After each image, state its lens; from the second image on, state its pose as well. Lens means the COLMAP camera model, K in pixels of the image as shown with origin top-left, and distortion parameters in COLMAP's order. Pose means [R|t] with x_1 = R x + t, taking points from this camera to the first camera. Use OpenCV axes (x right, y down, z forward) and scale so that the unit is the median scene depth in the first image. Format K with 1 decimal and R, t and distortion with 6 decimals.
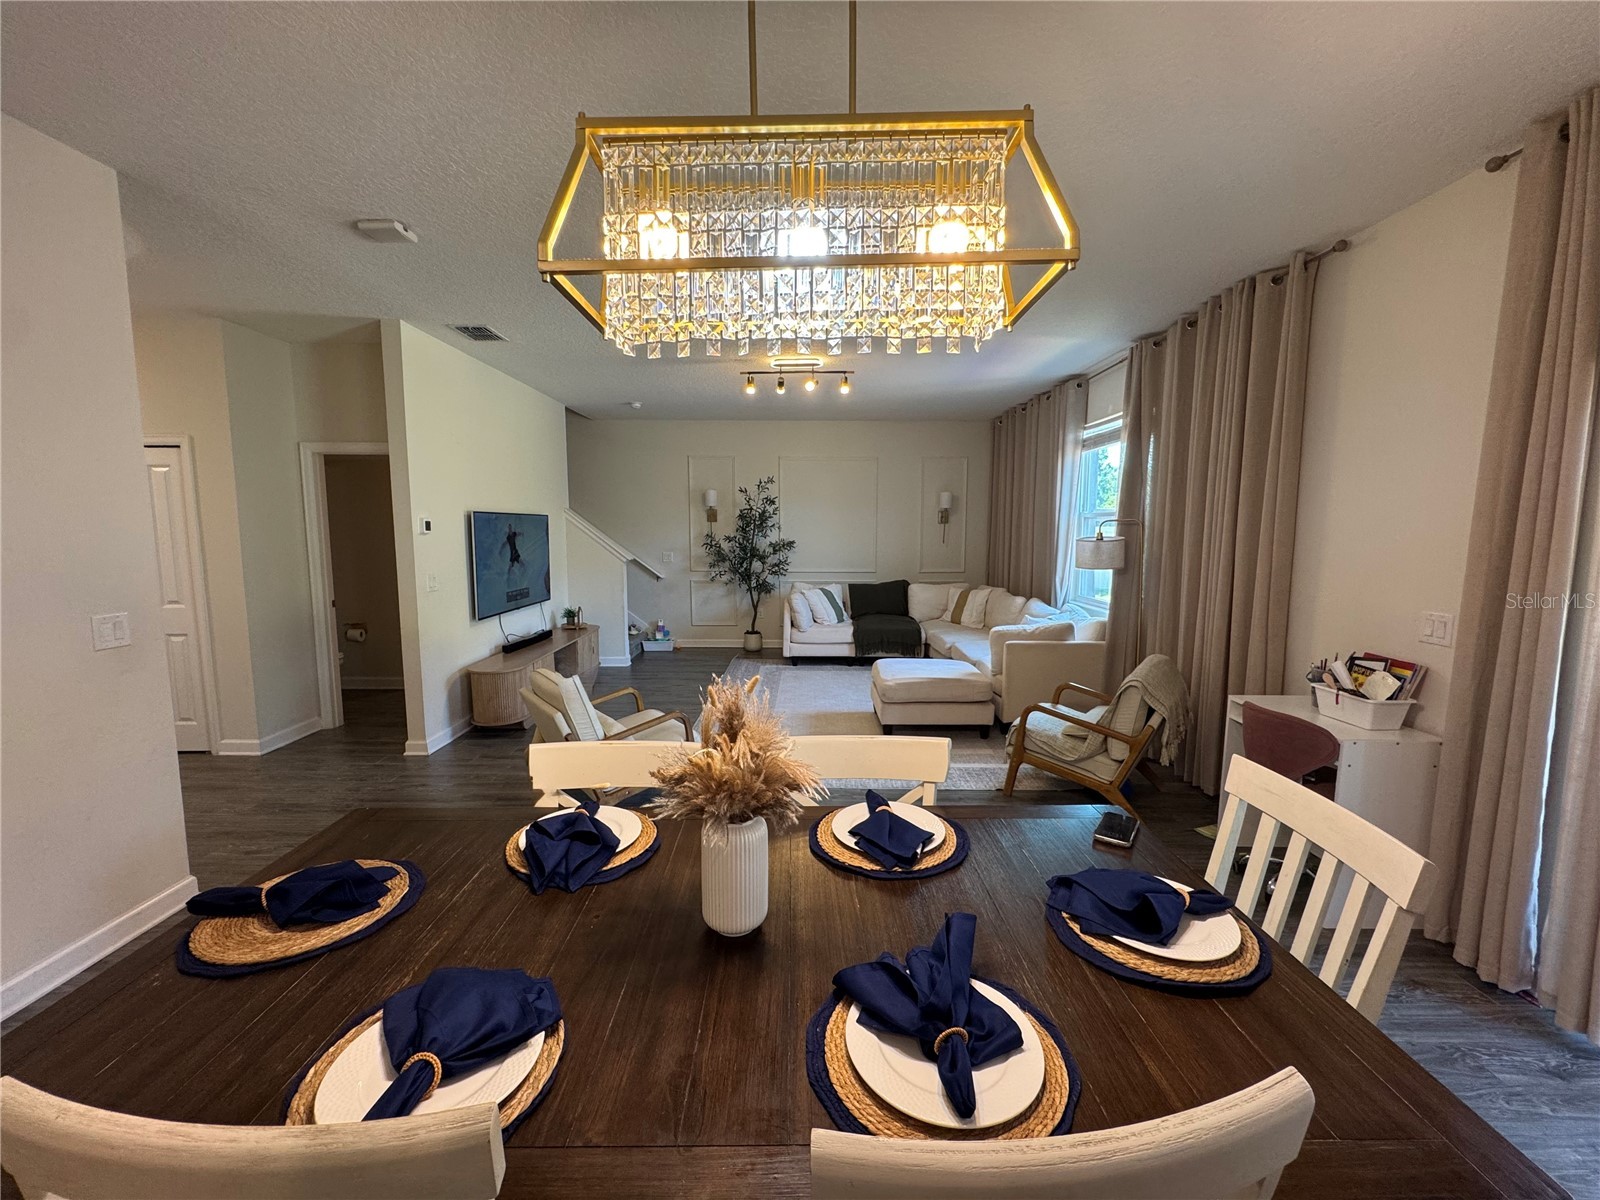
lens RADIAL K [[645.5, 0, 797.3], [0, 645.5, 601.3], [0, 0, 1]] dist [0.000045, -0.000137]
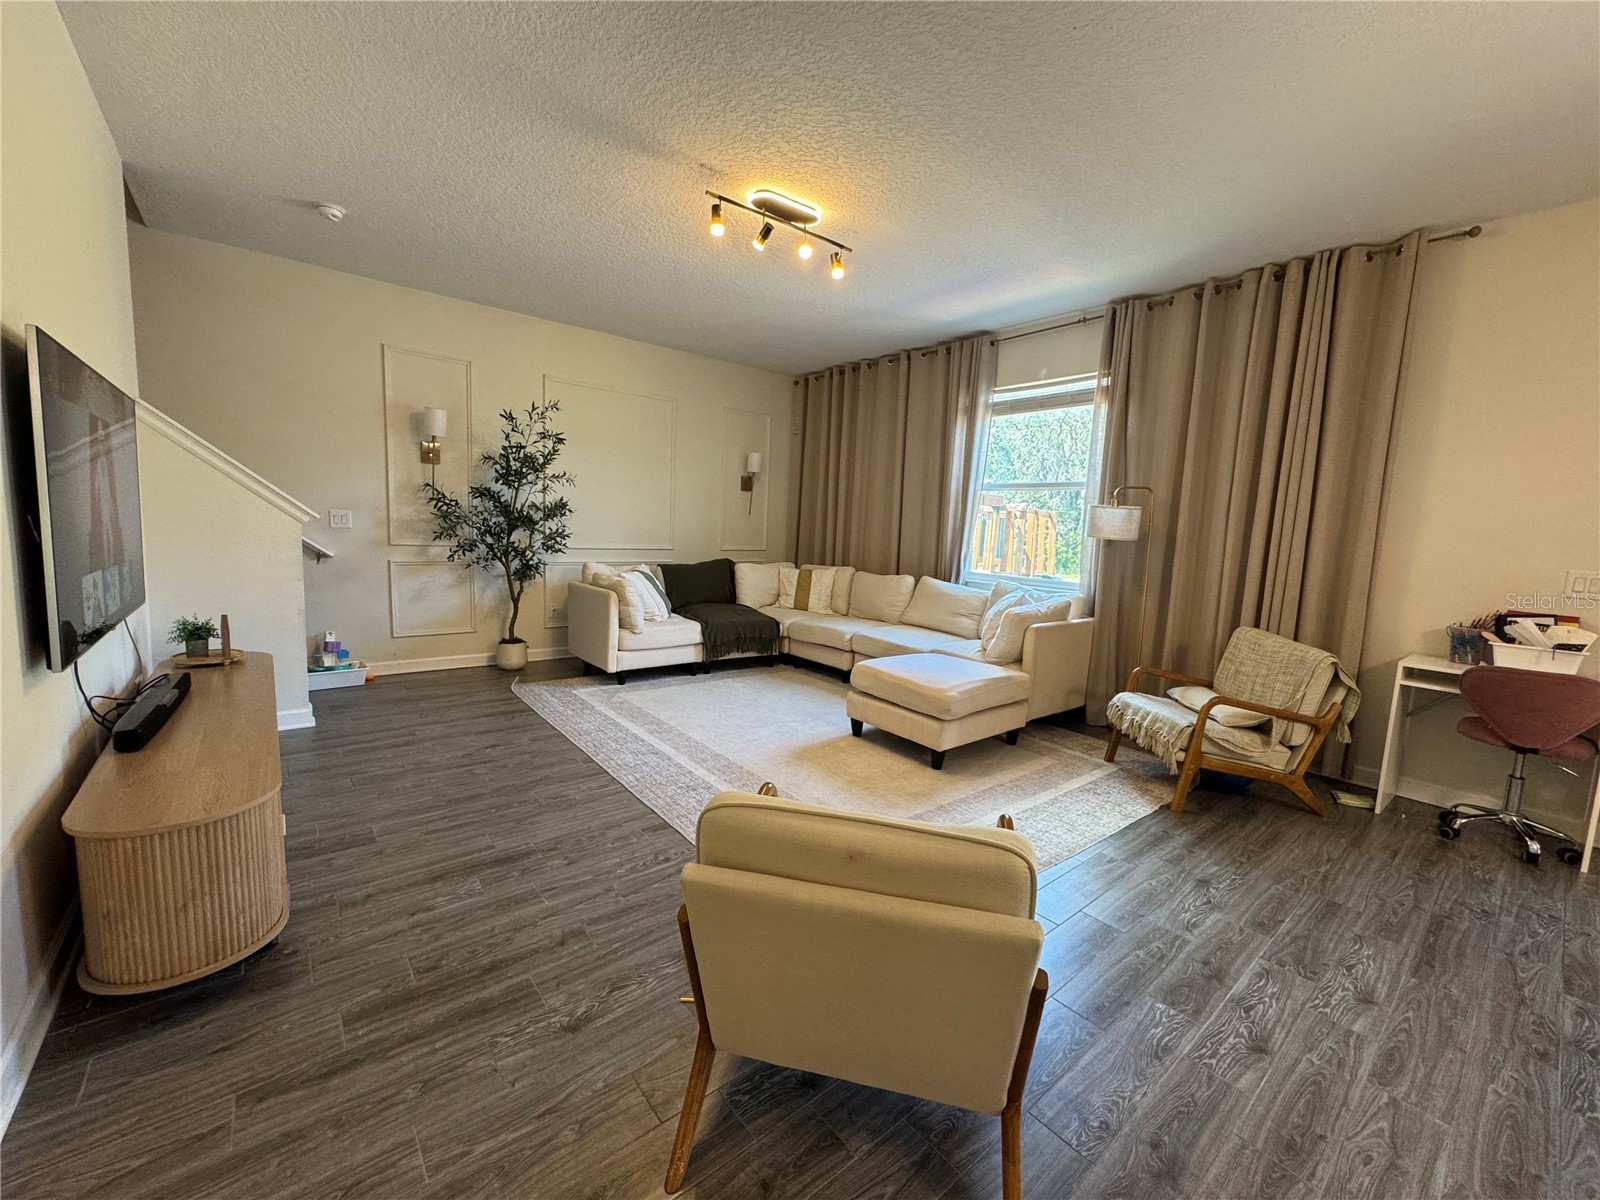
lens RADIAL K [[645.5, 0, 797.3], [0, 645.5, 601.3], [0, 0, 1]] dist [0.000045, -0.000137]
pose [[0.765164, -0.042908, 0.642404, -0.285705], [0.030793, 0.999074, 0.030054, -0.002089], [-0.643099, -0.003214, 0.765776, 0.347961]]
